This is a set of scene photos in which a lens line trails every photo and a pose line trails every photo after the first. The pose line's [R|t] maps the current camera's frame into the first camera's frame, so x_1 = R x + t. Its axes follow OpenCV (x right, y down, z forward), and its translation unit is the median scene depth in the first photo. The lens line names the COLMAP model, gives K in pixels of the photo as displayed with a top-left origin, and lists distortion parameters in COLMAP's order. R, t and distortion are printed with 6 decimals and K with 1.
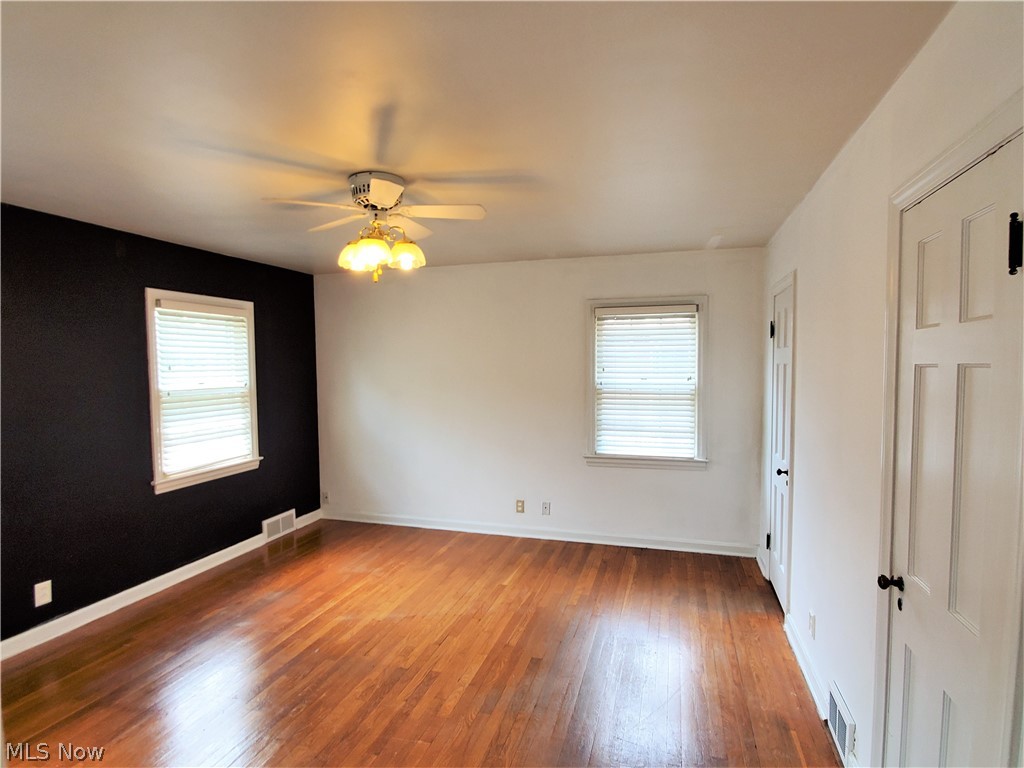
lens RADIAL K [[540.3, 0, 512.0], [0, 540.3, 384.0], [0, 0, 1]] dist [-0.000477, 0.000680]
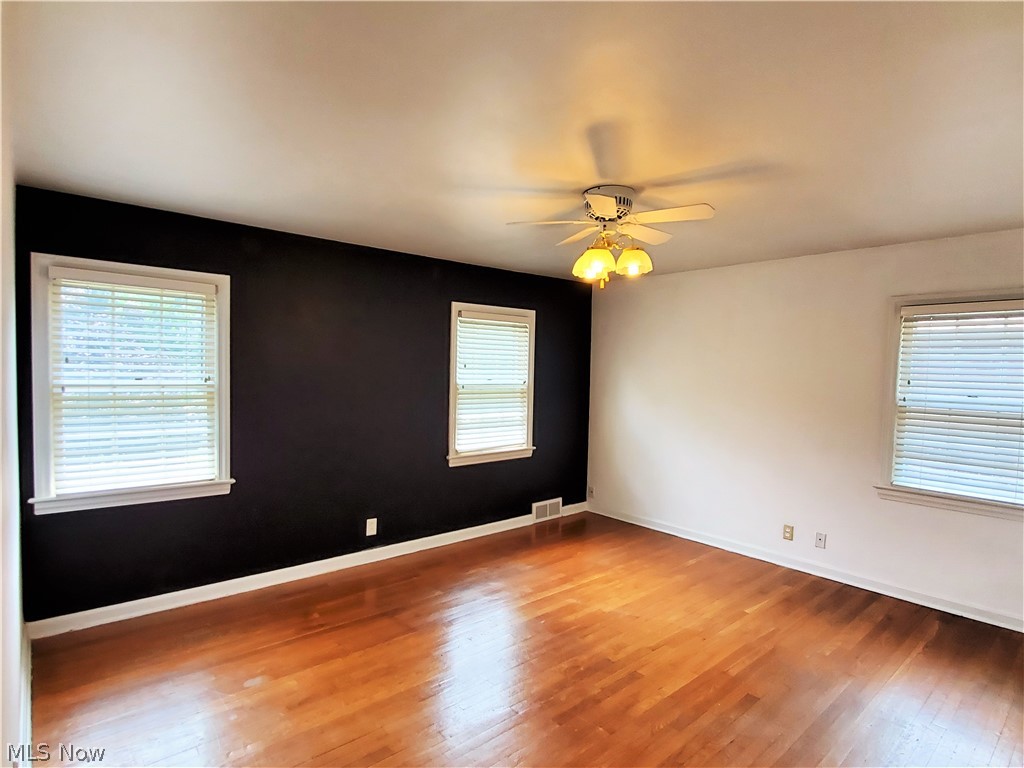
lens RADIAL K [[540.3, 0, 512.0], [0, 540.3, 384.0], [0, 0, 1]] dist [-0.000477, 0.000680]
pose [[0.852853, 0.043127, -0.520366, 0.103545], [-0.047874, 0.998844, 0.004319, 0.000818], [0.519951, 0.021228, 0.853932, 0.003828]]
